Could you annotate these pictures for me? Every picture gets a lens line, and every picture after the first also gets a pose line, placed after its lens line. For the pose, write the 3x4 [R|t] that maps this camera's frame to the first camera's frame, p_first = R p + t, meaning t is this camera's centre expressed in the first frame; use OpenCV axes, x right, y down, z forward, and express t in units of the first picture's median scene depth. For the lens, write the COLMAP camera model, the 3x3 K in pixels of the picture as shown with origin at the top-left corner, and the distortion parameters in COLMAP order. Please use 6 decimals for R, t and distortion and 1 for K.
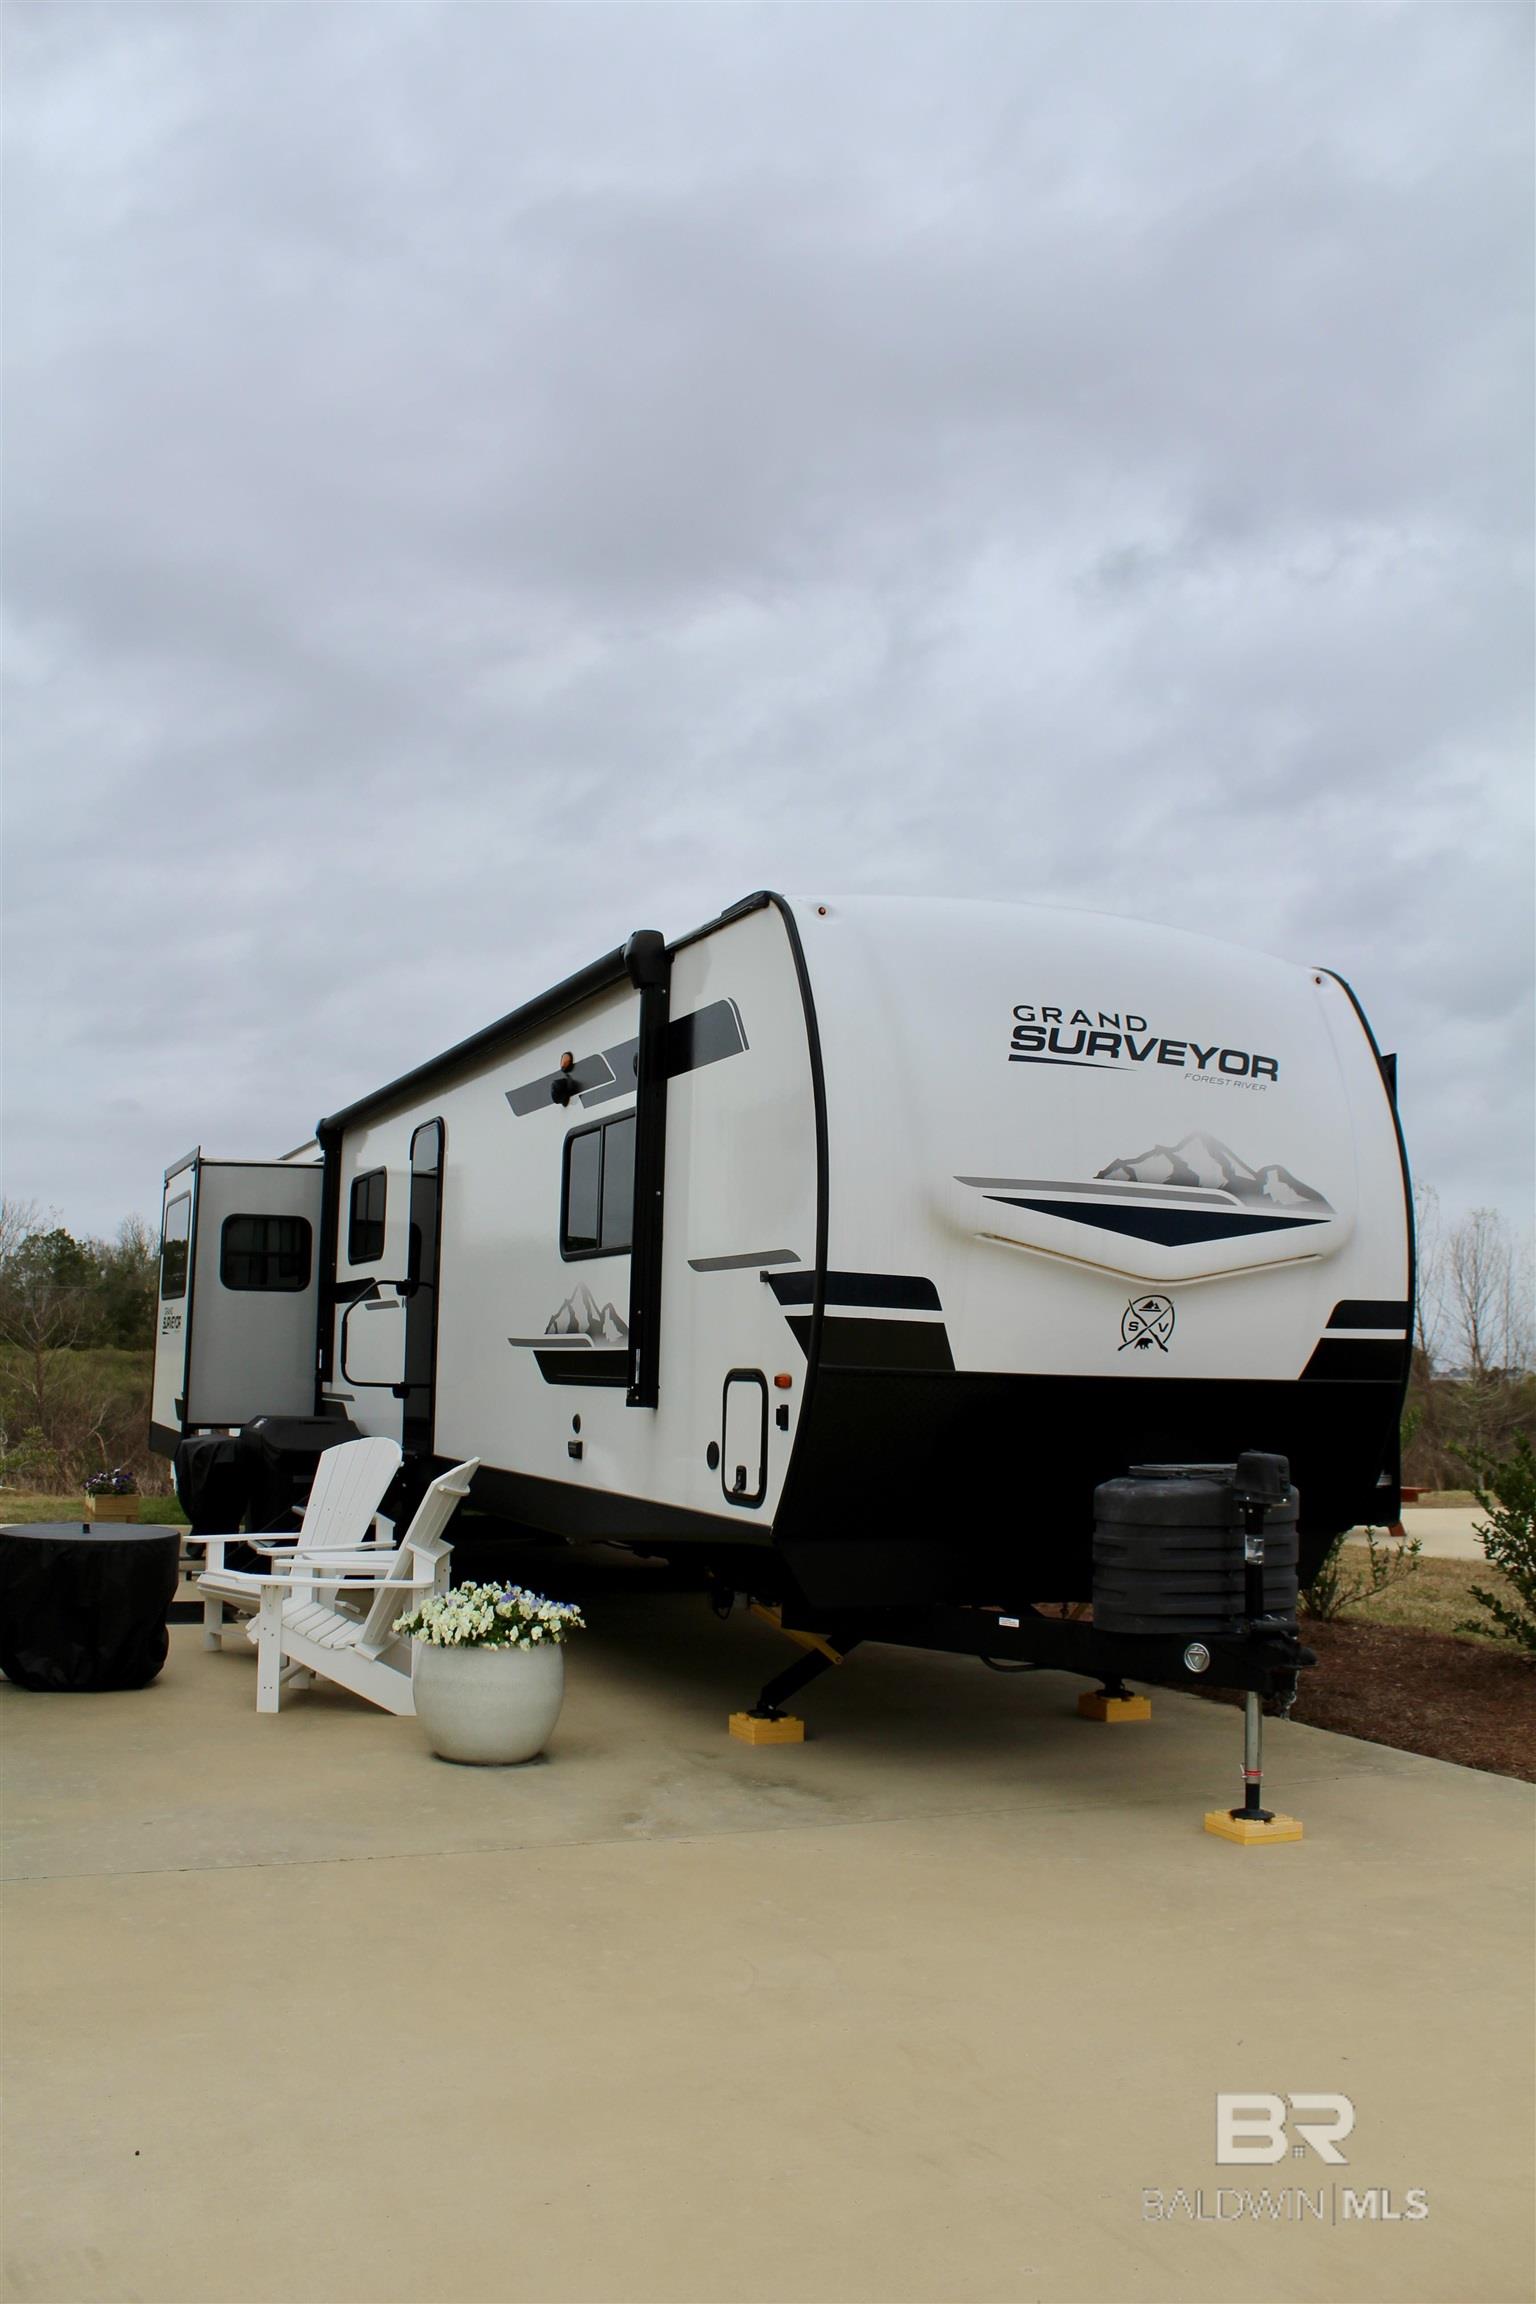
lens RADIAL K [[1916.1, 0, 756.6], [0, 1916.1, 1145.6], [0, 0, 1]] dist [-0.164521, 0.142718]
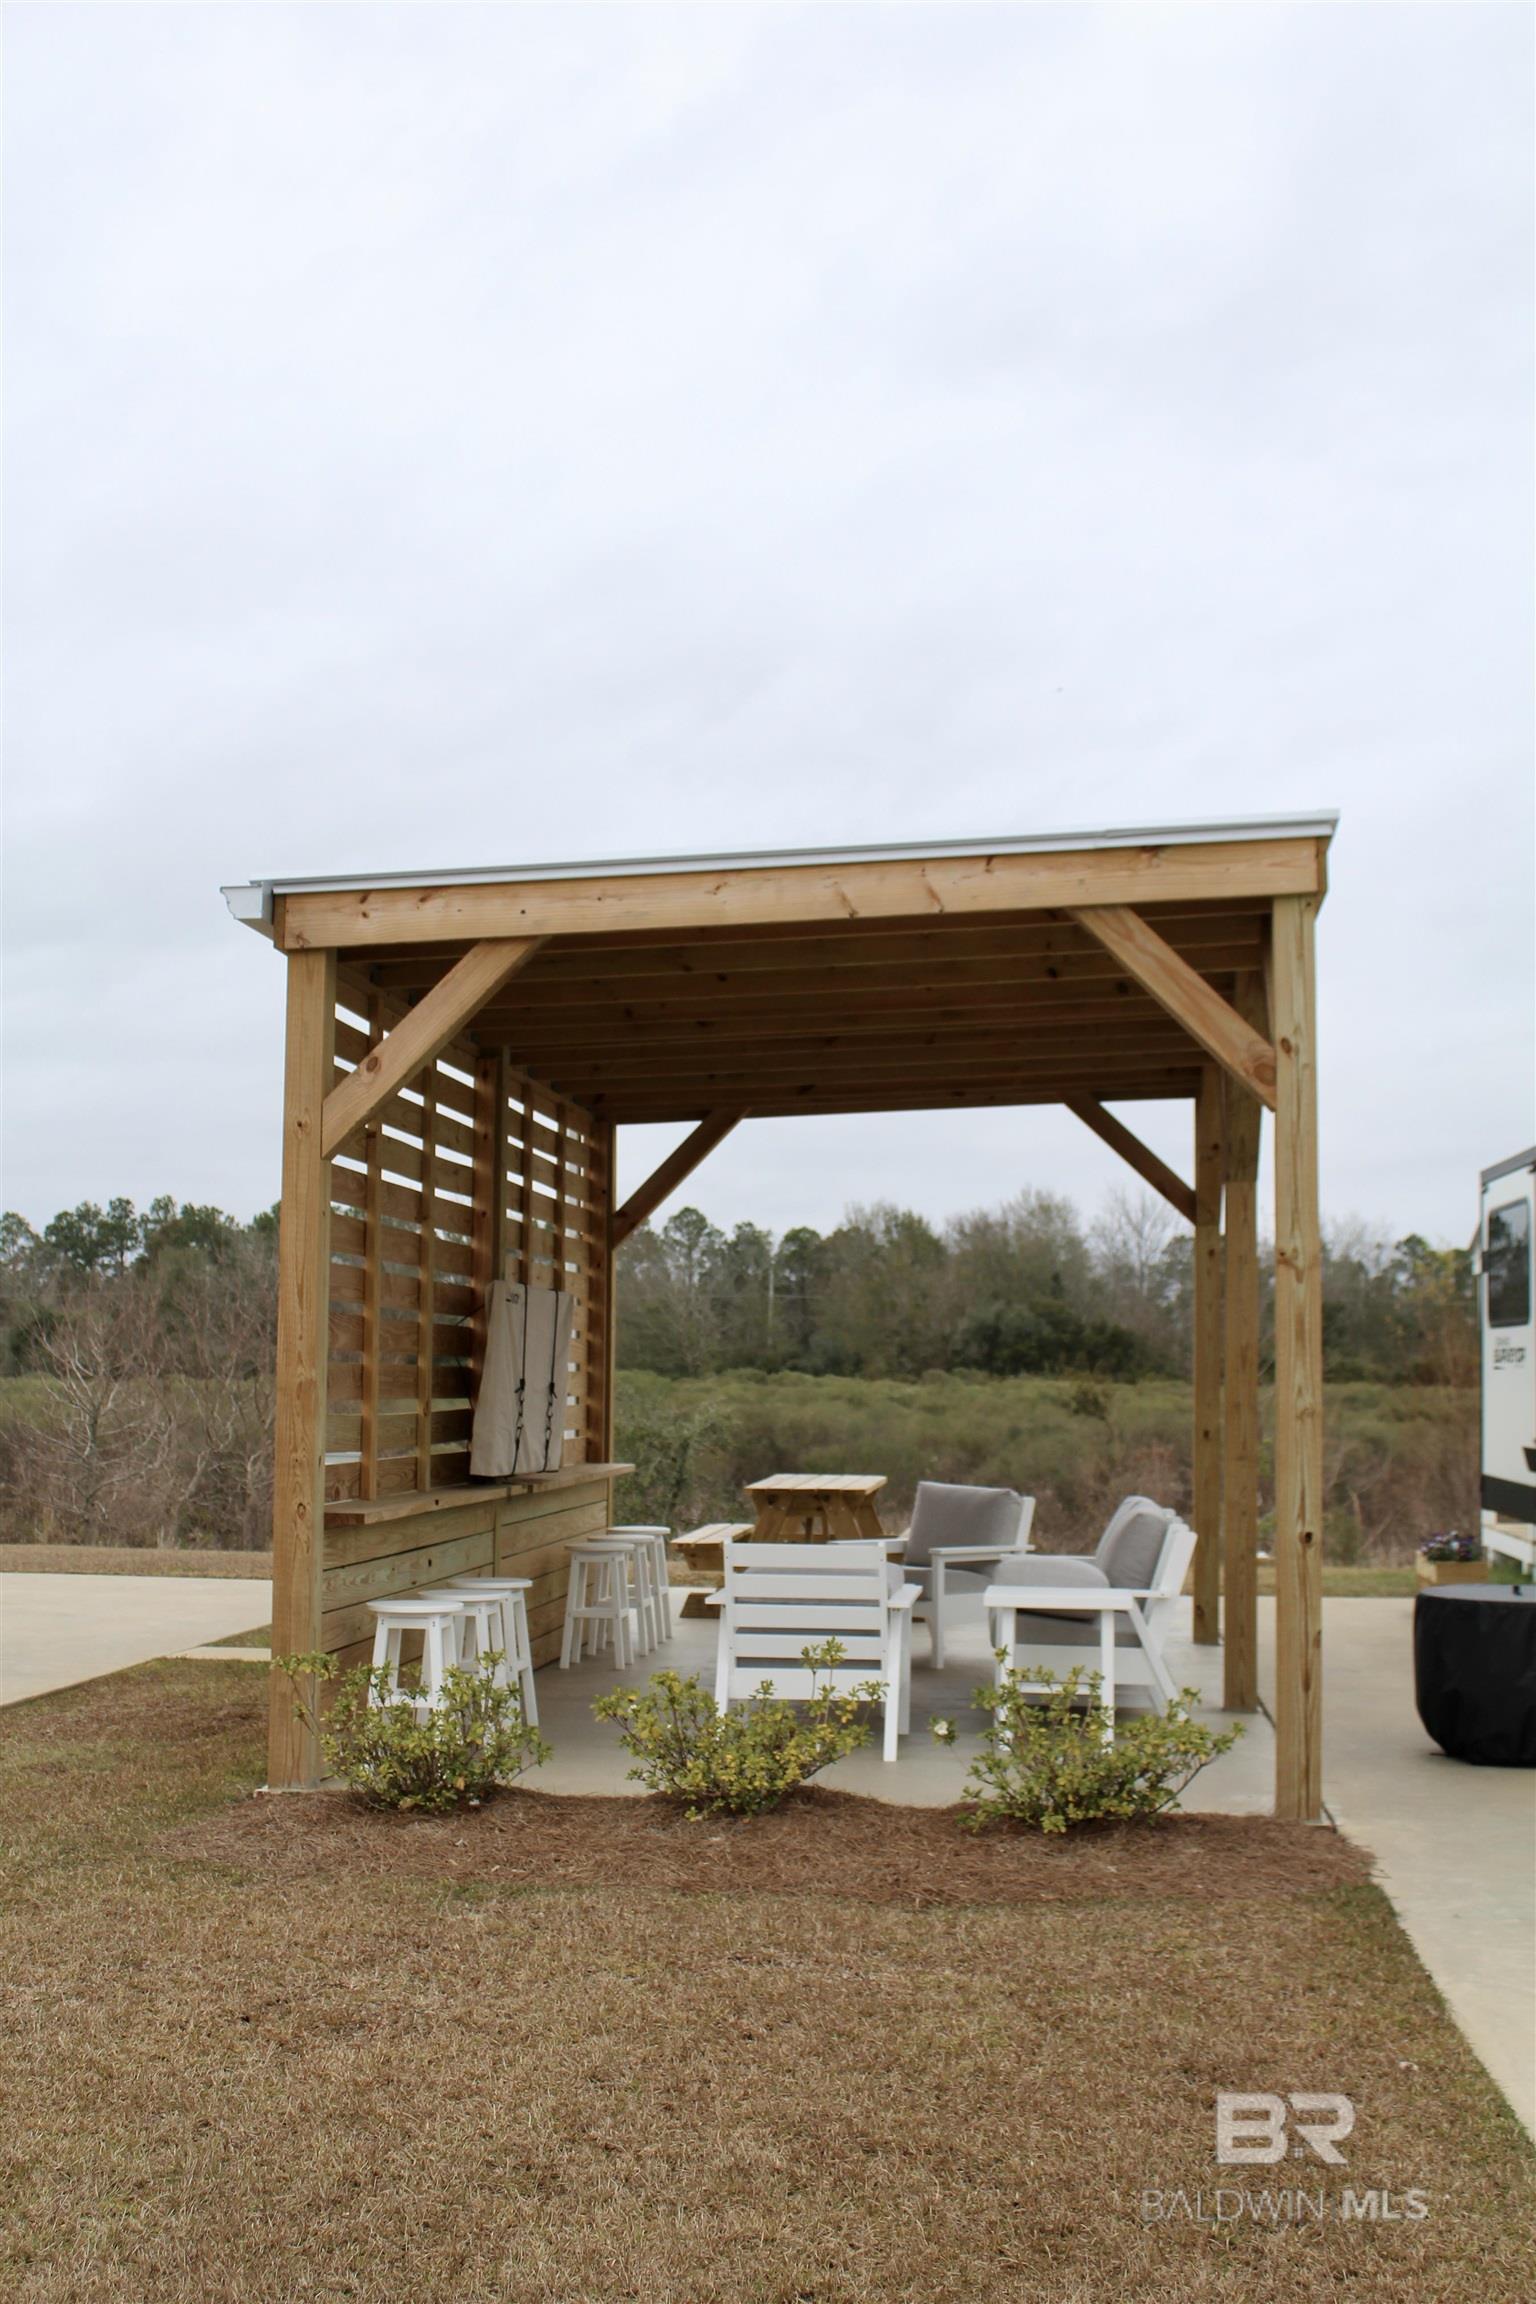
lens RADIAL K [[2620.1, 0, 768.0], [0, 2620.1, 1152.0], [0, 0, 1]] dist [-0.086952, 0.014057]
pose [[0.866935, -0.058002, -0.495034, -0.037810], [0.068571, 0.997641, 0.003193, -0.041464], [0.493682, -0.036713, 0.868868, -0.299084]]
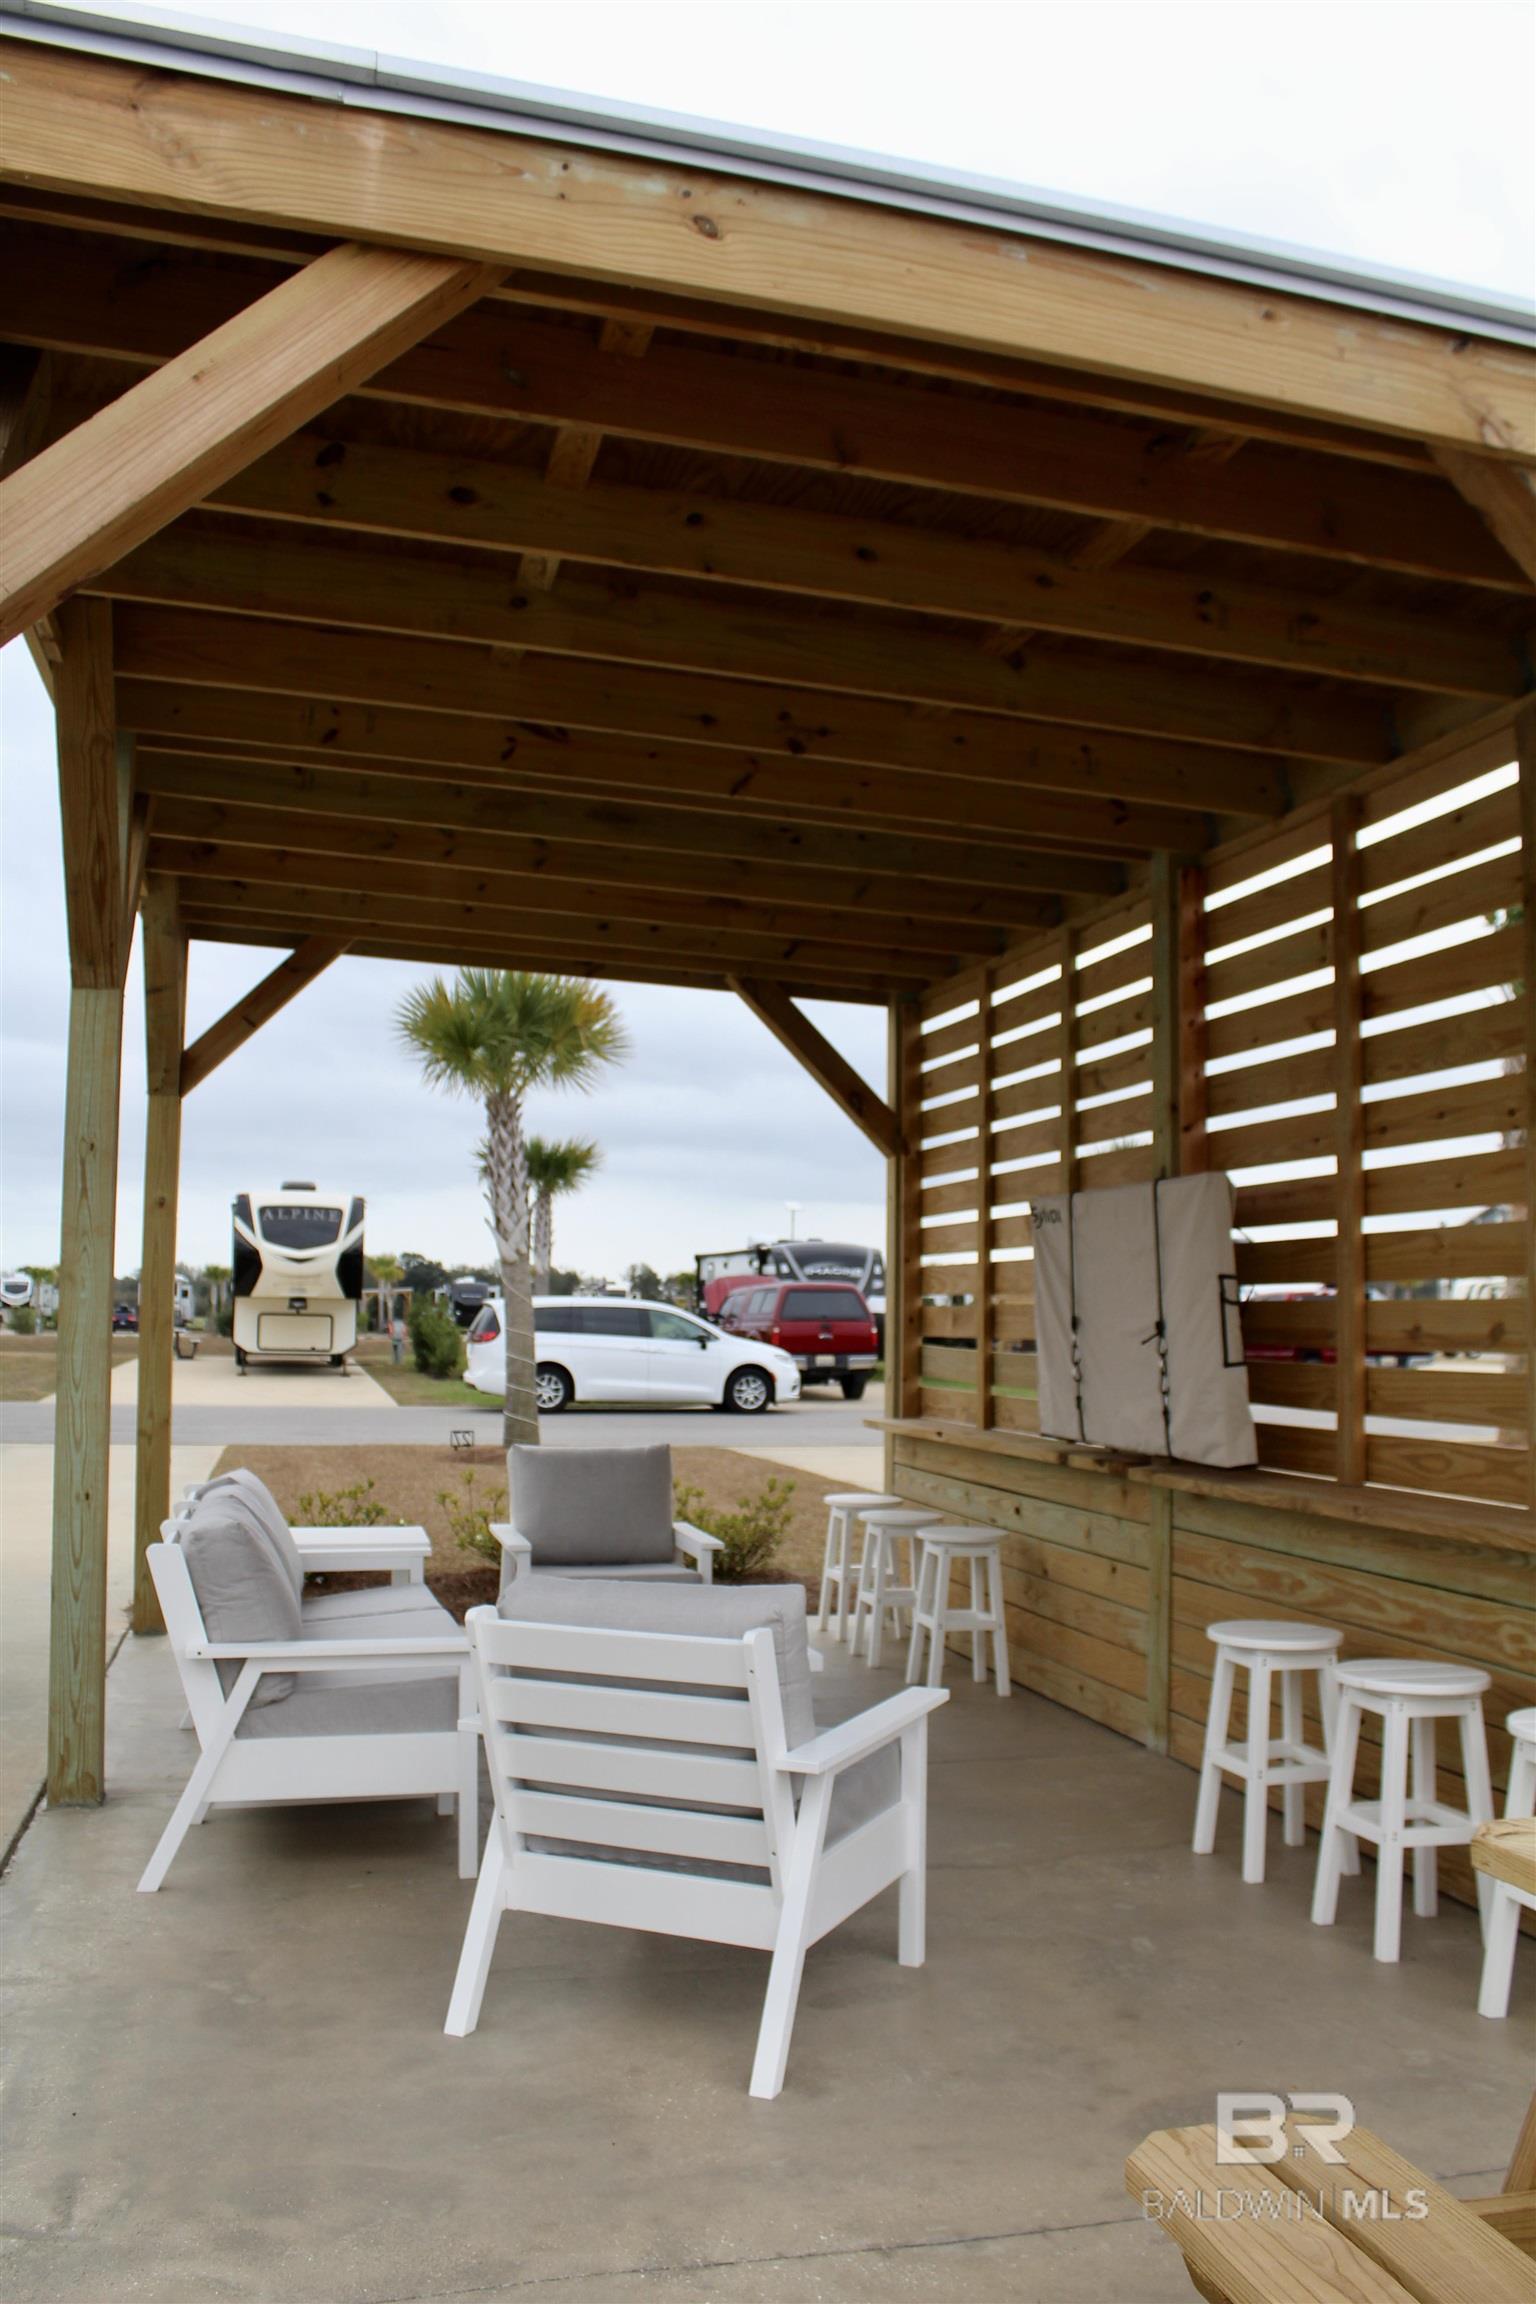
lens RADIAL K [[1909.6, 0, 763.1], [0, 1909.6, 1151.3], [0, 0, 1]] dist [-0.167719, 0.148575]
pose [[-0.985568, -0.018840, 0.168231, -0.969260], [-0.052736, 0.978504, -0.199369, 0.200254], [-0.160858, -0.205364, -0.965376, 1.900848]]
